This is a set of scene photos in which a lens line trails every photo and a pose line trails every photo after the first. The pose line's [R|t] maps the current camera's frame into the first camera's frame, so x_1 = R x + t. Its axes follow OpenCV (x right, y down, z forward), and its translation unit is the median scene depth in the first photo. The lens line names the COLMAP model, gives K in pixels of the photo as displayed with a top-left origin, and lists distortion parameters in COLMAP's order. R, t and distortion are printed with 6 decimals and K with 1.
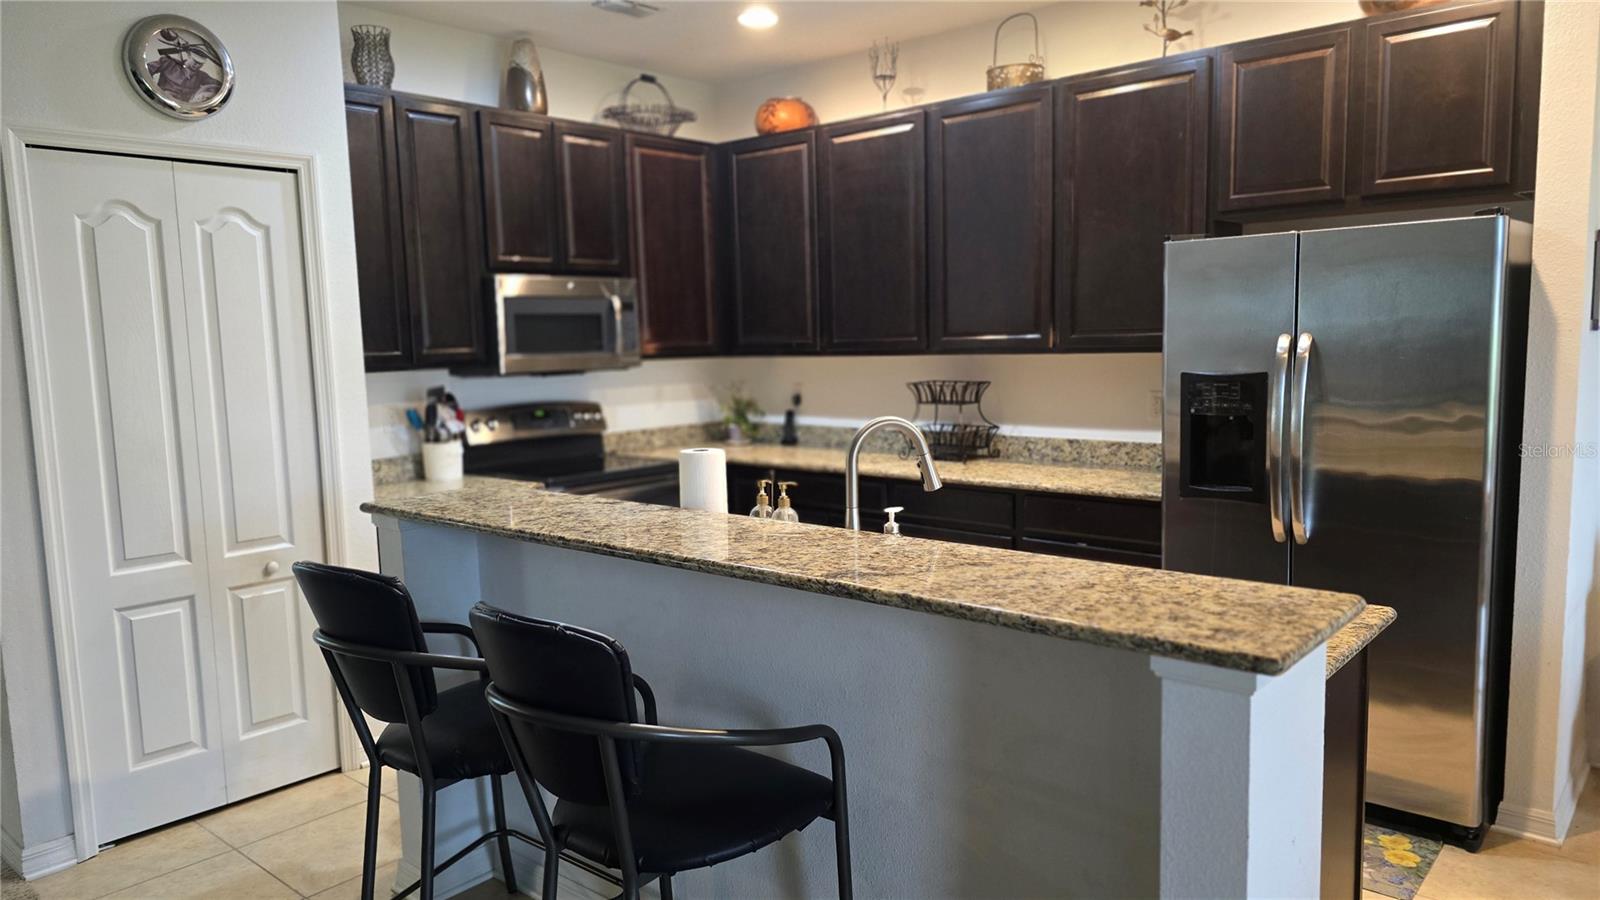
lens RADIAL K [[1083.2, 0, 801.4], [0, 1083.2, 457.7], [0, 0, 1]] dist [0.037652, -0.002795]
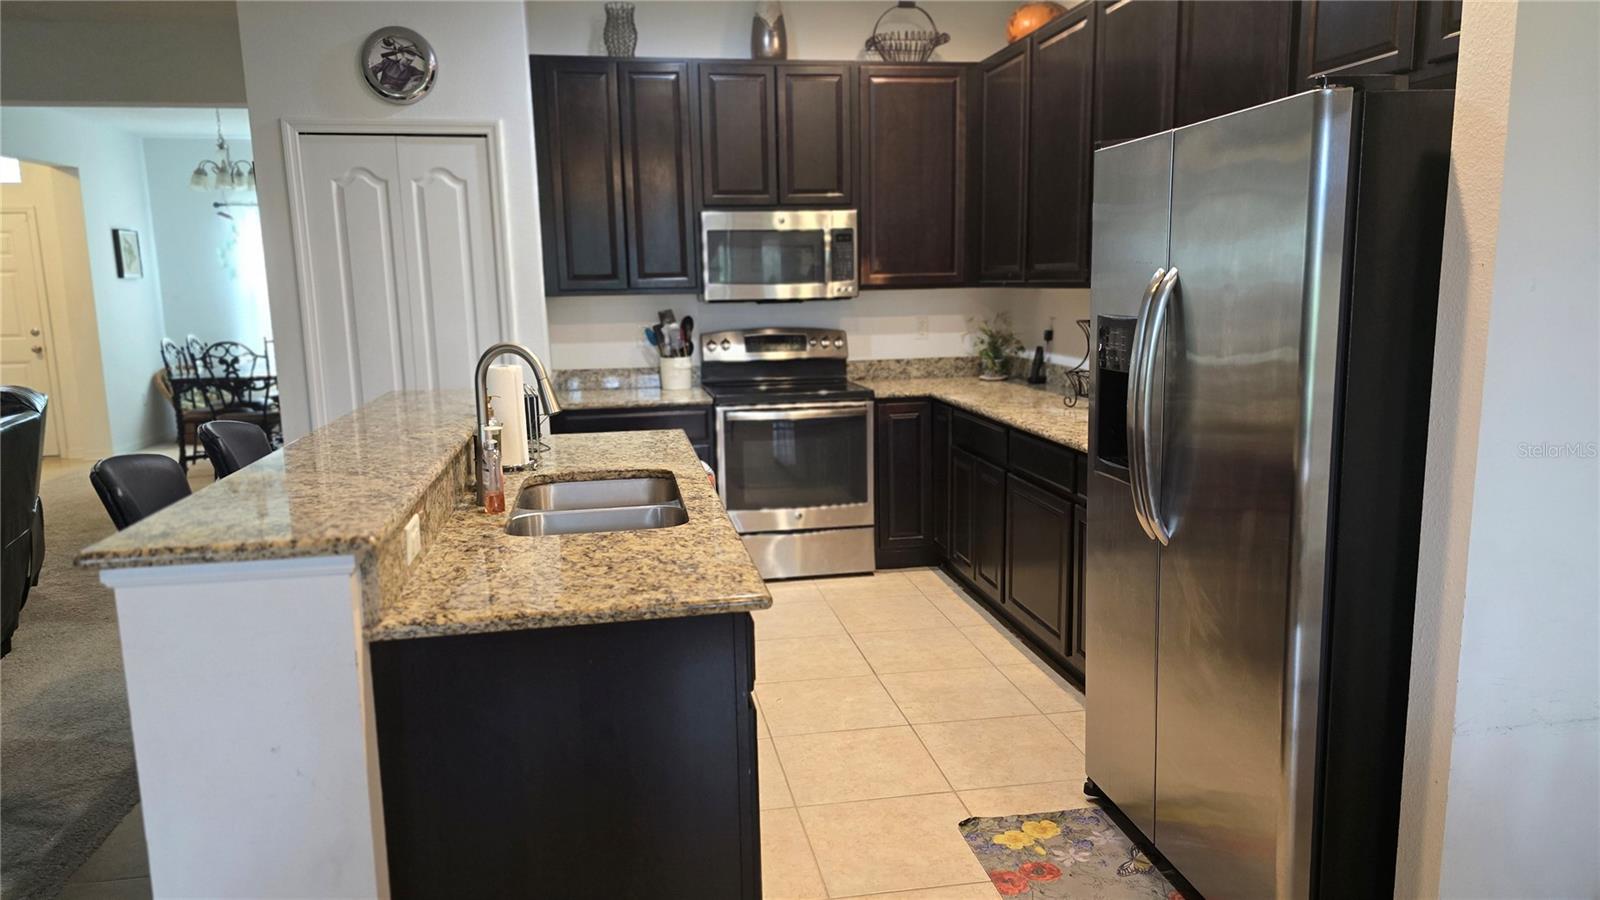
lens RADIAL K [[1083.2, 0, 804.5], [0, 1083.2, 448.0], [0, 0, 1]] dist [0.037652, -0.002795]
pose [[0.783422, 0.106440, -0.612307, 0.510947], [-0.071652, 0.994124, 0.081137, -0.022669], [0.617346, -0.019691, 0.786445, 0.175250]]
